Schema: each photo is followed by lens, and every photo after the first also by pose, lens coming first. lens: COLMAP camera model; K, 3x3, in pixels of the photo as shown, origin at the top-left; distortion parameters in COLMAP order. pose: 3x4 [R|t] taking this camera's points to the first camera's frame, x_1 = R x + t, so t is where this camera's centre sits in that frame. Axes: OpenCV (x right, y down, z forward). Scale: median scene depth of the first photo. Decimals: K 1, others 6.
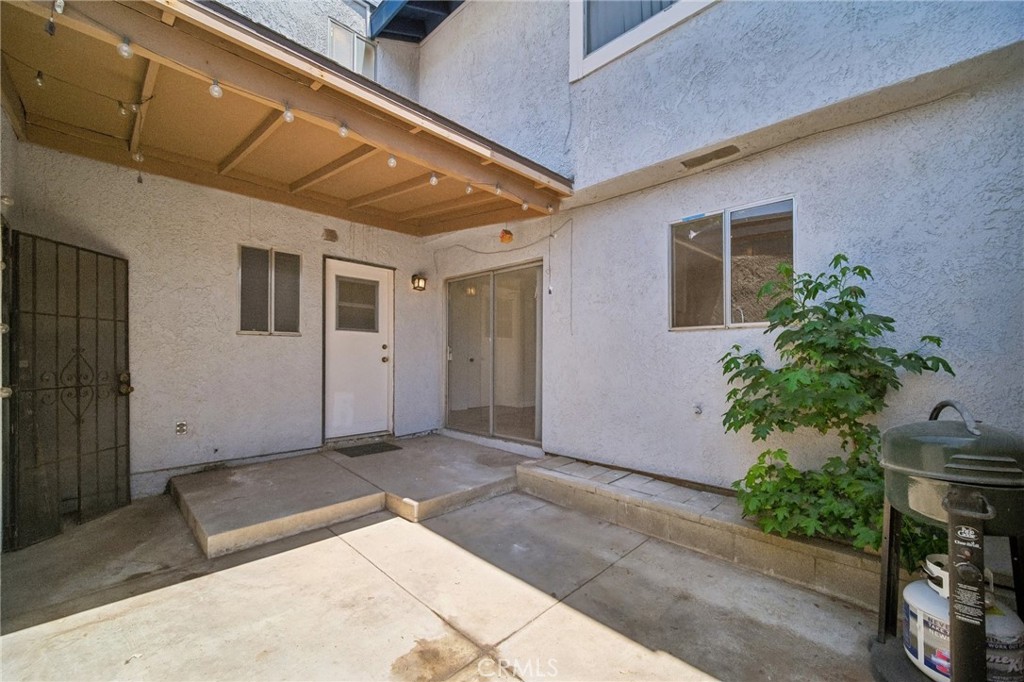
lens RADIAL K [[415.0, 0, 502.5], [0, 415.0, 356.2], [0, 0, 1]] dist [-0.002207, -0.001073]
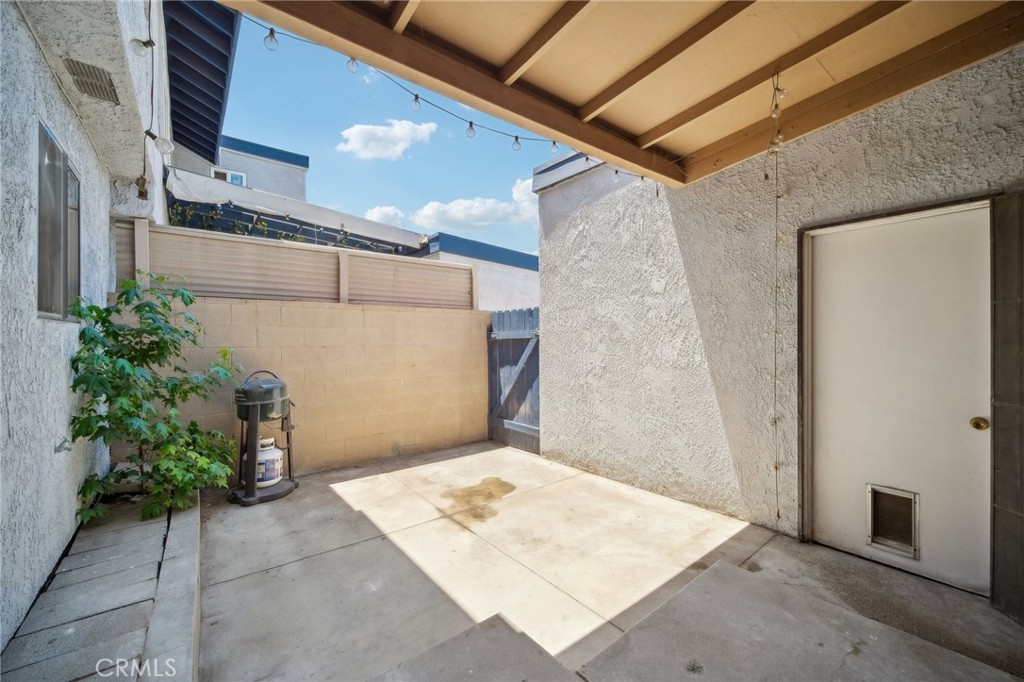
lens RADIAL K [[415.0, 0, 504.0], [0, 415.0, 339.1], [0, 0, 1]] dist [-0.002207, -0.001073]
pose [[-0.993344, -0.001786, 0.115171, -0.413240], [-0.001858, 0.999998, -0.000513, -0.052266], [-0.115170, -0.000724, -0.993346, 2.325020]]
